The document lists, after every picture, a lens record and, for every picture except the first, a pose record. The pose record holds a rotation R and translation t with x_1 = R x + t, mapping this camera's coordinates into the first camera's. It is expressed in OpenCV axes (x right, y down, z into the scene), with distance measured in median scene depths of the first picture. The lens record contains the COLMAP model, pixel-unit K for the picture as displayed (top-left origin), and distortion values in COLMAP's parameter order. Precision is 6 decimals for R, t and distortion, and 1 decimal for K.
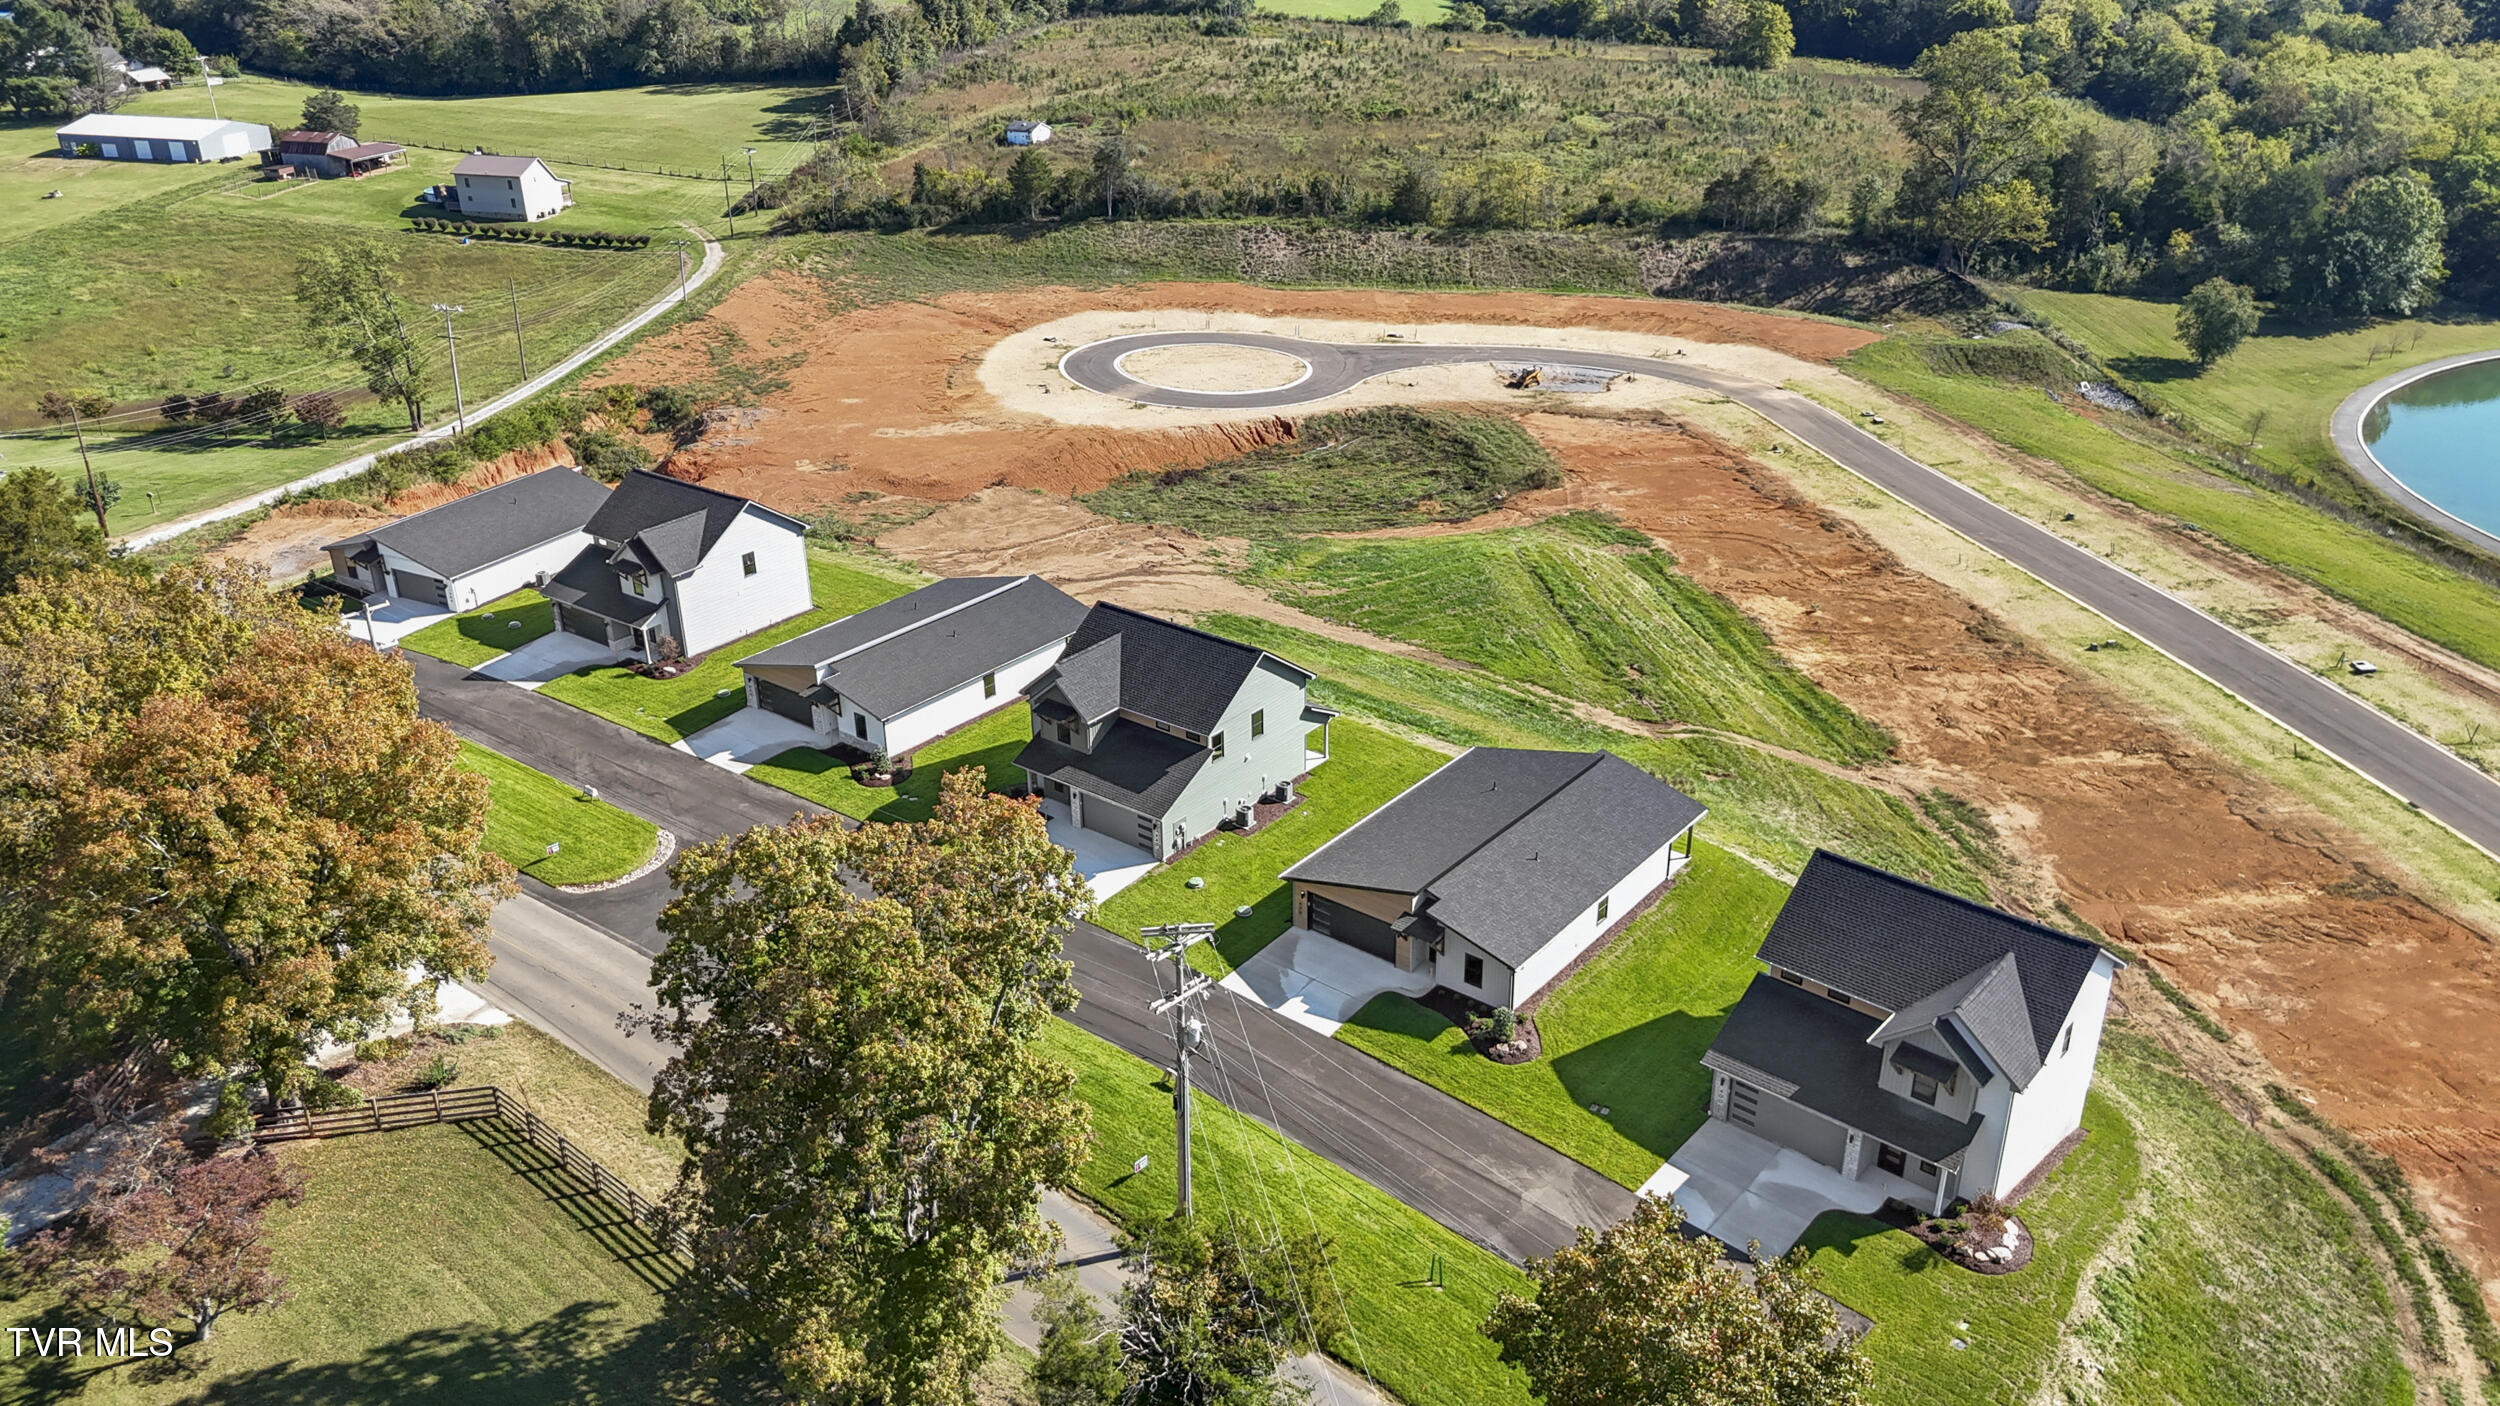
lens RADIAL K [[1871.5, 0, 1241.4], [0, 1871.5, 699.0], [0, 0, 1]] dist [0.081203, -0.076743]
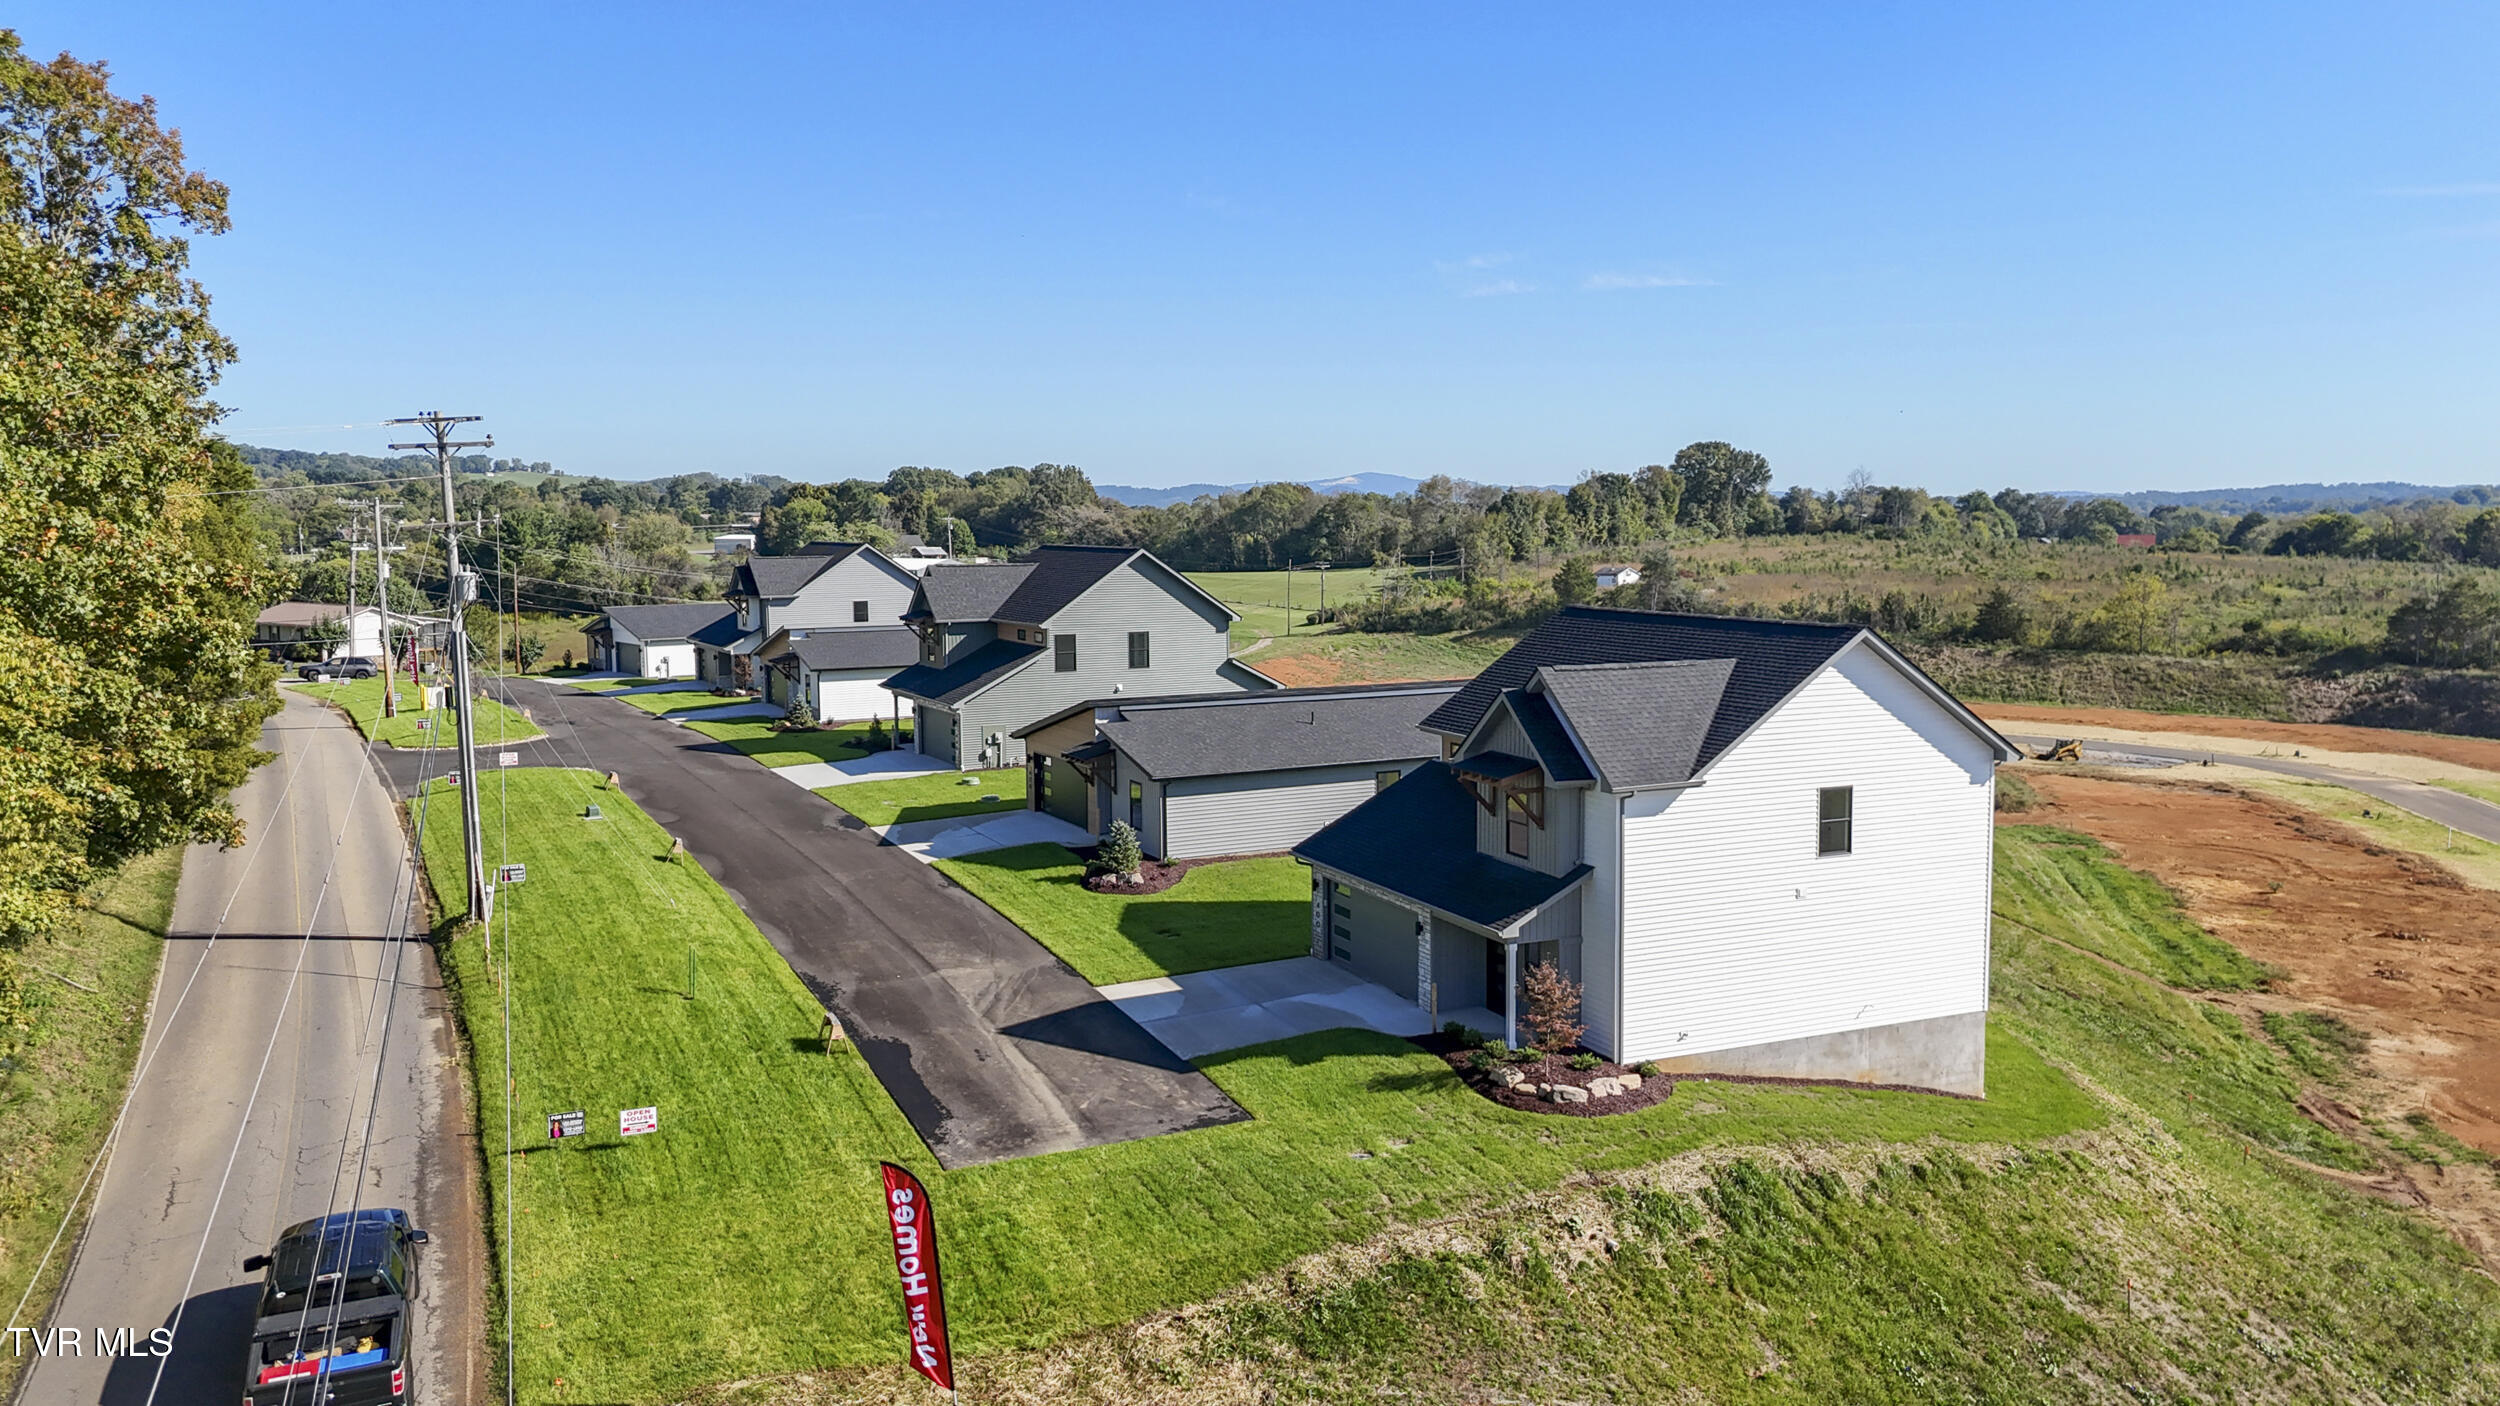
lens RADIAL K [[1871.5, 0, 1263.8], [0, 1871.5, 709.7], [0, 0, 1]] dist [0.081203, -0.076743]
pose [[0.911175, 0.051227, -0.408823, 0.173209], [-0.183363, 0.938982, -0.291017, 0.116984], [0.368970, 0.340131, 0.864970, 0.151520]]
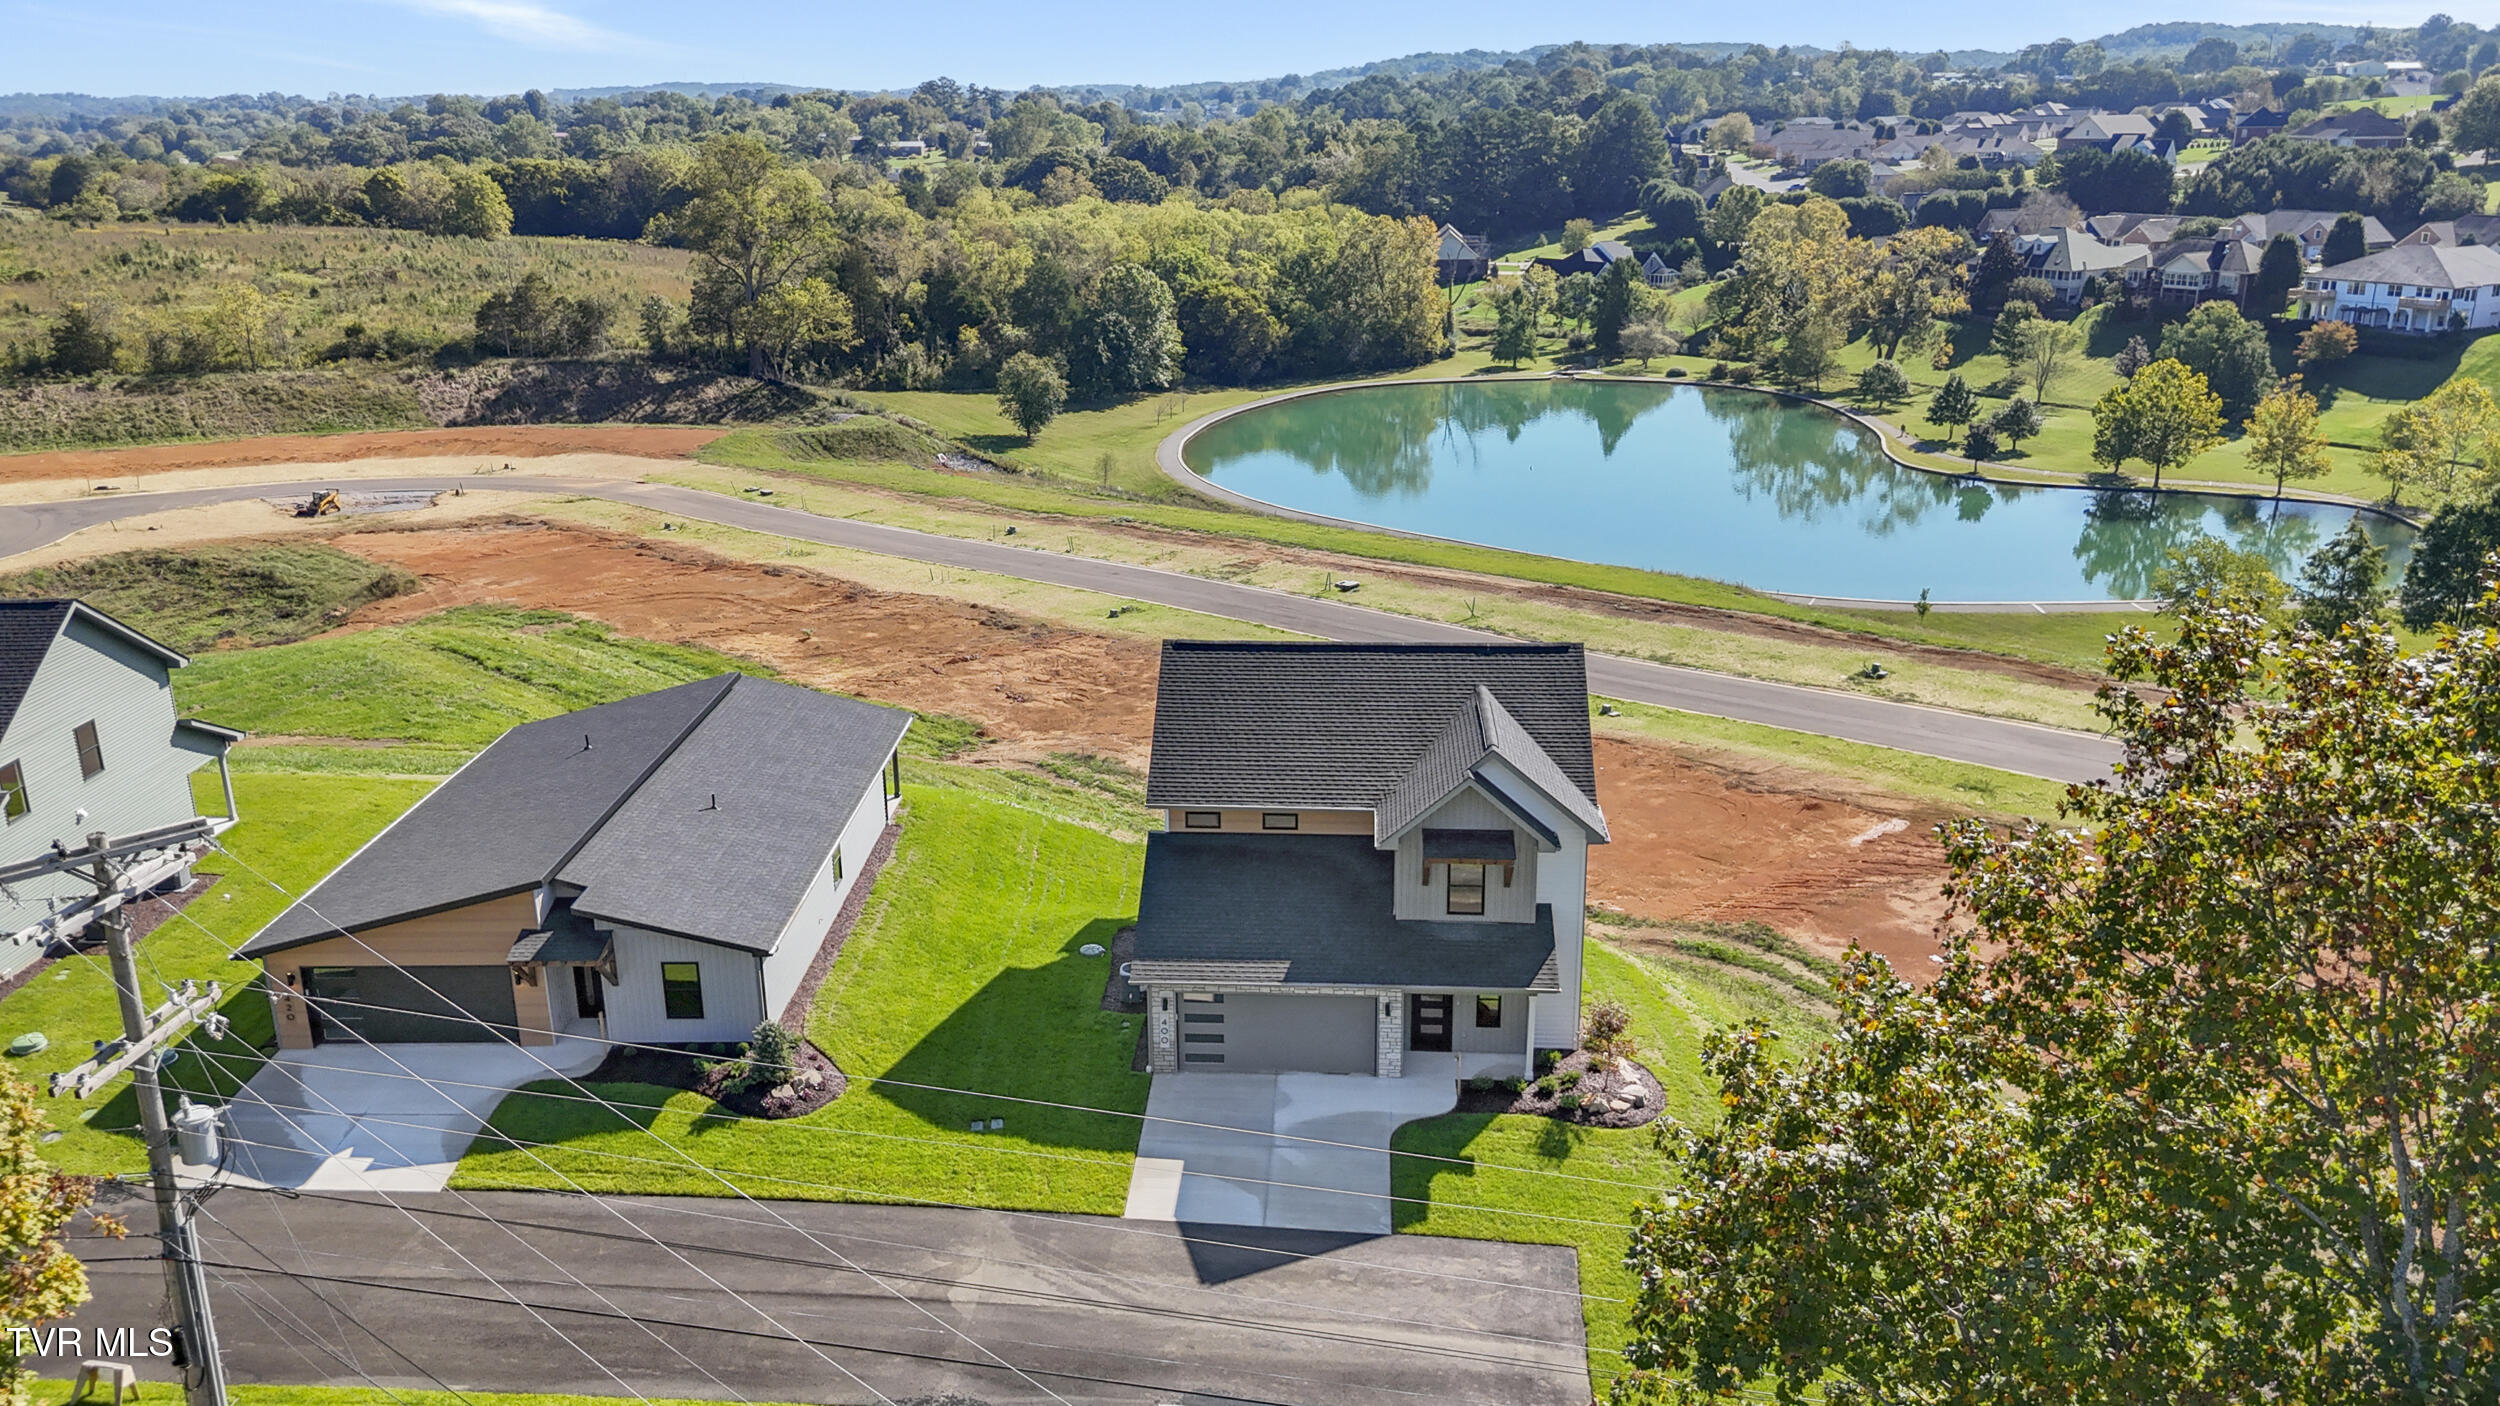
lens RADIAL K [[1871.5, 0, 1239.5], [0, 1871.5, 672.7], [0, 0, 1]] dist [0.081203, -0.076743]
pose [[0.790402, -0.171236, 0.588170, -0.022204], [0.261015, 0.962759, -0.070469, 0.052324], [-0.554199, 0.209220, 0.805661, 0.167781]]
